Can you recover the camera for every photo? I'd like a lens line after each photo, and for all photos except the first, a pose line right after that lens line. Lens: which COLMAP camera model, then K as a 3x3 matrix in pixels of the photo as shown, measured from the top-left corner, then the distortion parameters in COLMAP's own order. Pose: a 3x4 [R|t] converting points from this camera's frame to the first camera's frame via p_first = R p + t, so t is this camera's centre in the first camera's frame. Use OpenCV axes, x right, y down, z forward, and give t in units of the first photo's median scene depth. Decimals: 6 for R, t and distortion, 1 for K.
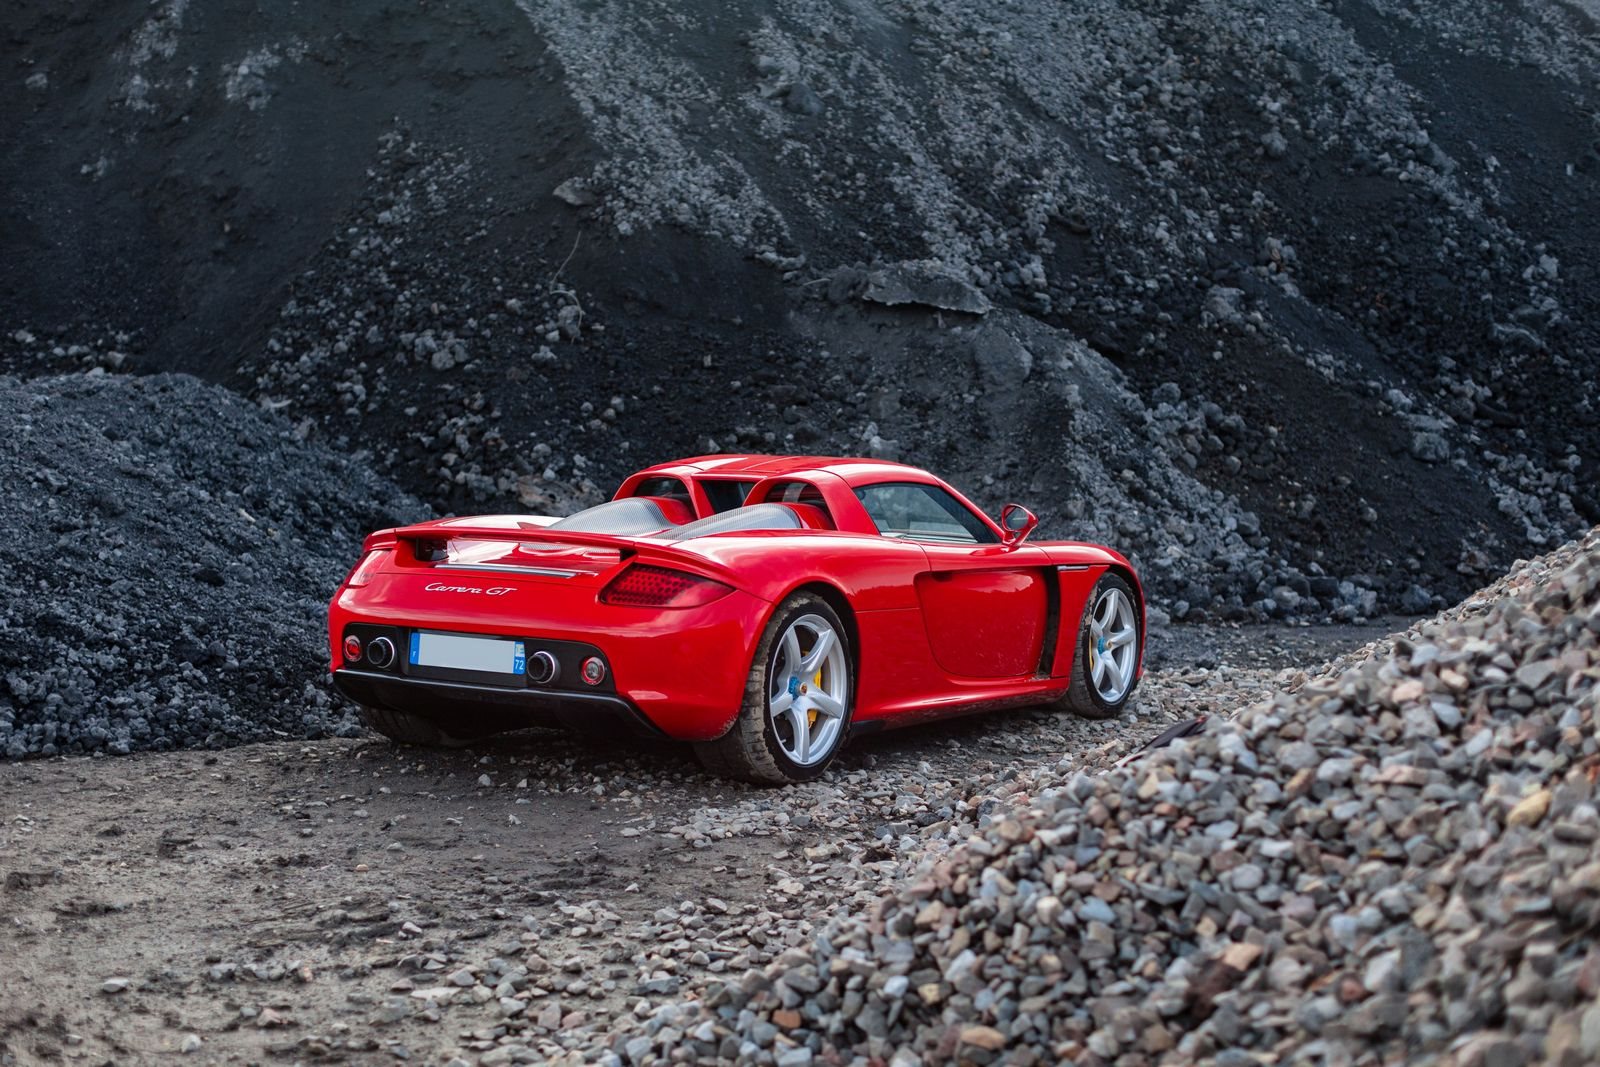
lens RADIAL K [[2472.1, 0, 797.0], [0, 2472.1, 503.1], [0, 0, 1]] dist [0.016695, 0.039422]
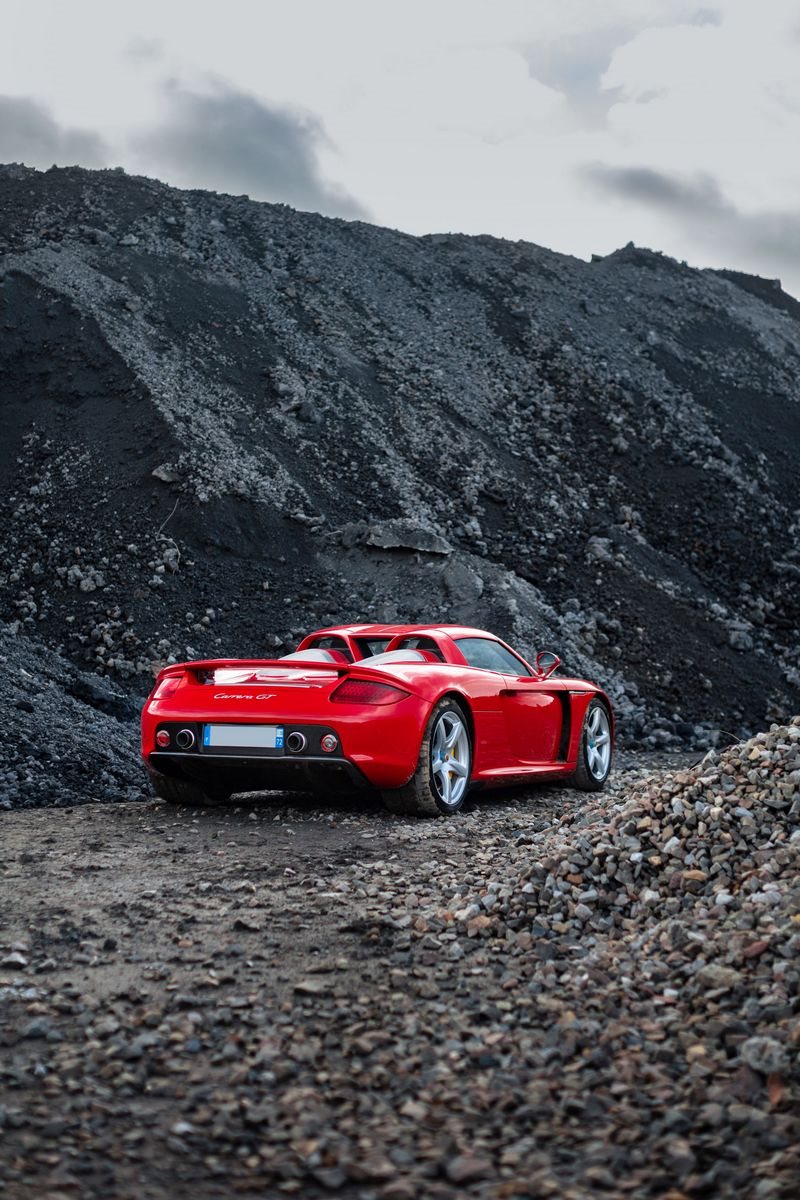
lens RADIAL K [[1838.3, 0, 400.1], [0, 1838.3, 570.7], [0, 0, 1]] dist [0.025668, 0.020412]
pose [[0.993805, -0.004456, 0.111047, -0.071651], [0.013703, 0.996485, -0.082648, 0.023404], [-0.110289, 0.083658, 0.990373, -0.089012]]
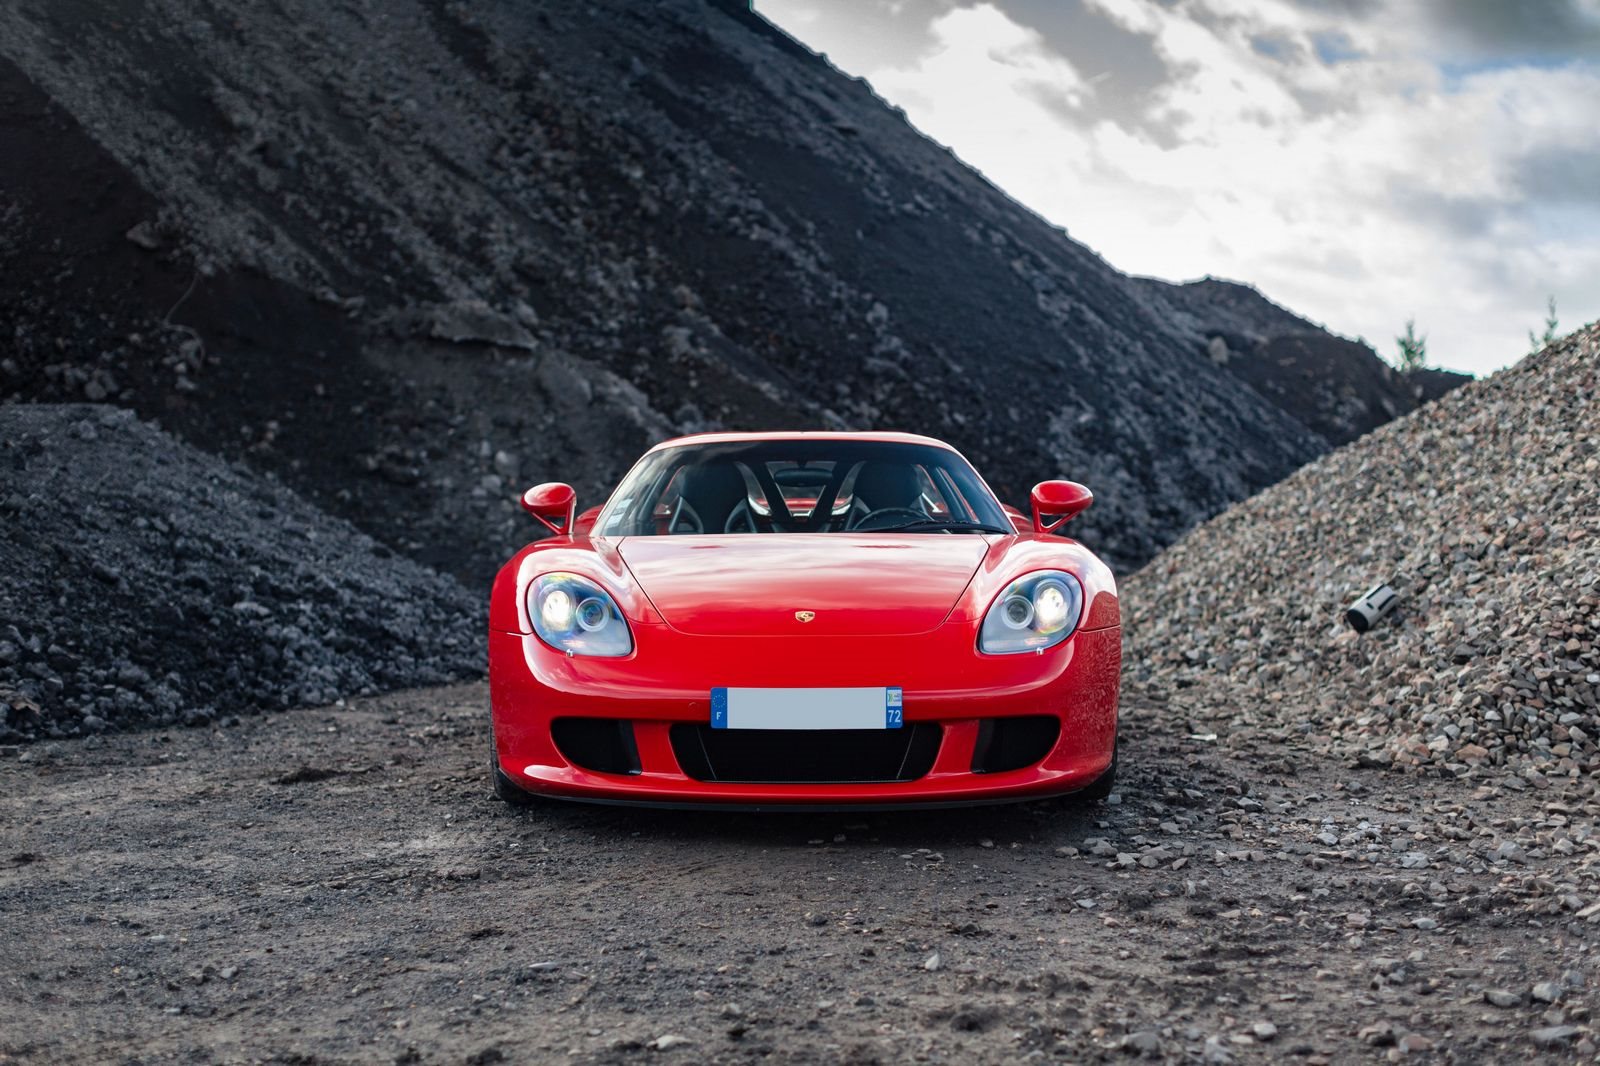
lens RADIAL K [[2500.8, 0, 815.9], [0, 2500.8, 531.7], [0, 0, 1]] dist [0.031885, -0.040321]
pose [[0.885623, -0.034995, 0.463085, -0.331651], [0.040916, 0.999159, -0.002745, 0.017123], [-0.462600, 0.021379, 0.886310, -0.095292]]
